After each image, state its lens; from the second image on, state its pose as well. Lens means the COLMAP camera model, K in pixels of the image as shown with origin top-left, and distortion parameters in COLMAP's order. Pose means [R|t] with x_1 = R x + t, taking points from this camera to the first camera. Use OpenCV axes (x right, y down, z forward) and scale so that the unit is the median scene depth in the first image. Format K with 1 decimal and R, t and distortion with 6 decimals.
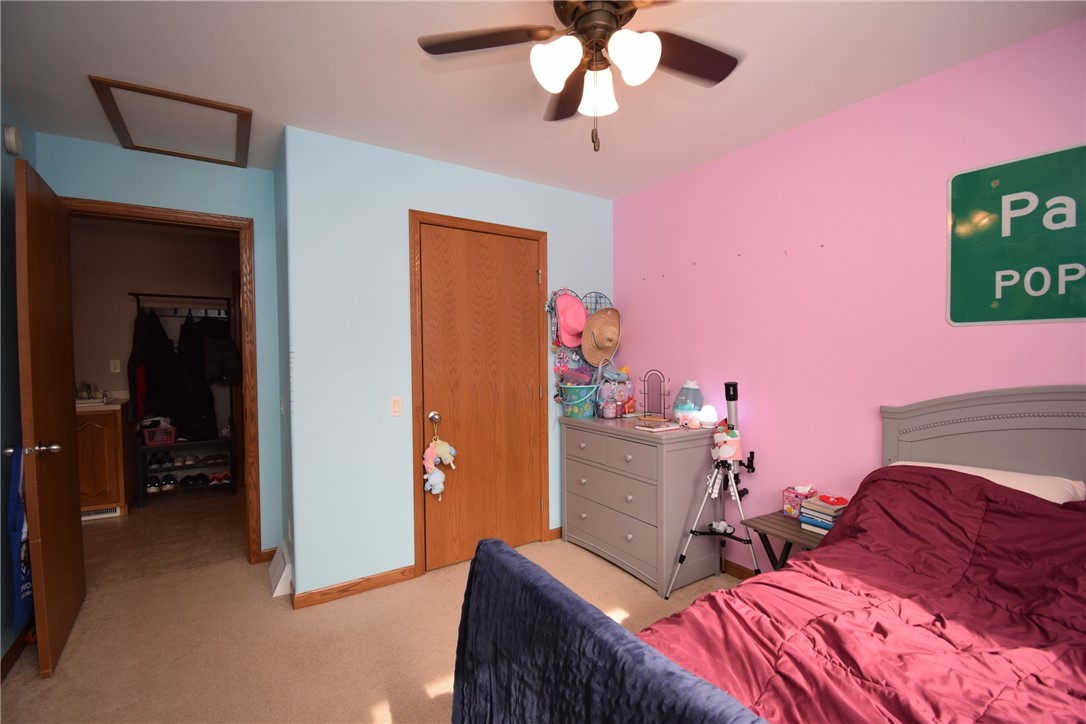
lens RADIAL K [[480.2, 0, 548.0], [0, 480.2, 365.5], [0, 0, 1]] dist [0.022054, -0.027333]
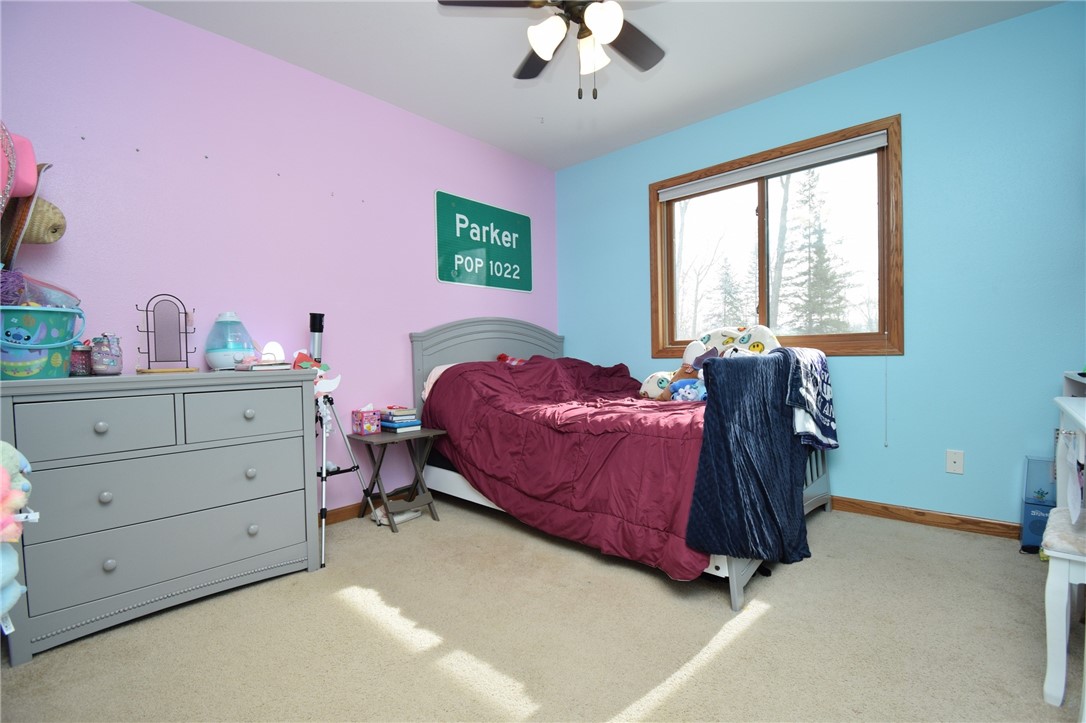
lens RADIAL K [[480.2, 0, 548.0], [0, 480.2, 365.0], [0, 0, 1]] dist [0.022054, -0.027333]
pose [[-0.250497, -0.016154, 0.967983, -0.908271], [0.040911, 0.998791, 0.027255, 0.183323], [-0.967253, 0.046428, -0.249533, 1.140355]]
